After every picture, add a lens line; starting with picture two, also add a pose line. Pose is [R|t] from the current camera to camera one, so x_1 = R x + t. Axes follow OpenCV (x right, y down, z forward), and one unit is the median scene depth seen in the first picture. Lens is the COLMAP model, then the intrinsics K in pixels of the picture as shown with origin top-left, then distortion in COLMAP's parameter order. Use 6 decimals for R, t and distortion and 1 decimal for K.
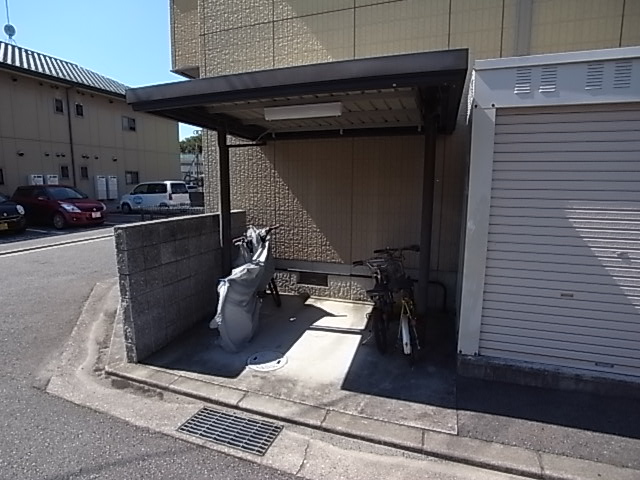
lens RADIAL K [[354.5, 0, 318.9], [0, 354.5, 240.2], [0, 0, 1]] dist [-0.050213, 0.003871]
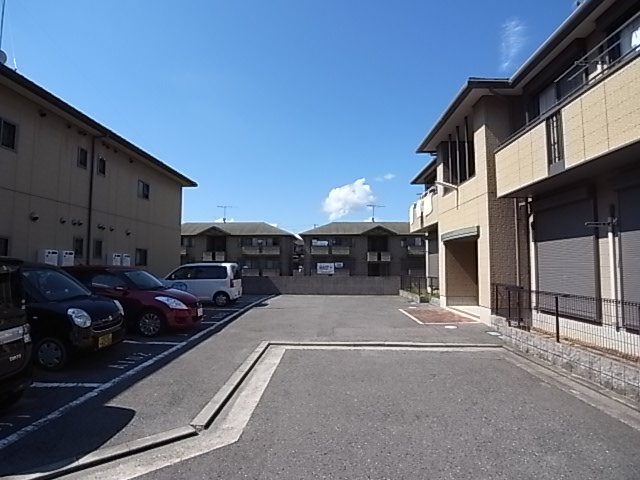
lens RADIAL K [[354.5, 0, 318.6], [0, 354.5, 241.0], [0, 0, 1]] dist [-0.050213, 0.003871]
pose [[0.961598, 0.025308, 0.273291, -0.452745], [0.037522, 0.974268, -0.222247, -0.034818], [-0.271883, 0.223966, 0.935905, 0.203969]]
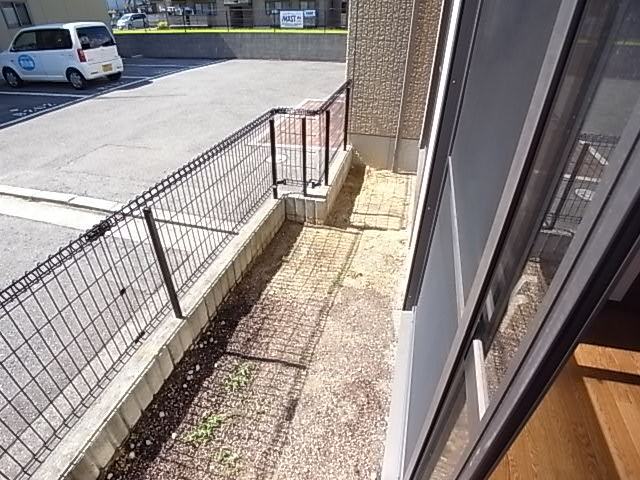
lens RADIAL K [[354.5, 0, 318.3], [0, 354.5, 237.9], [0, 0, 1]] dist [-0.050213, 0.003871]
pose [[0.998303, -0.030071, 0.049866, -0.089659], [0.006395, 0.907783, 0.419390, -0.086342], [-0.057879, -0.418360, 0.906435, 0.377143]]
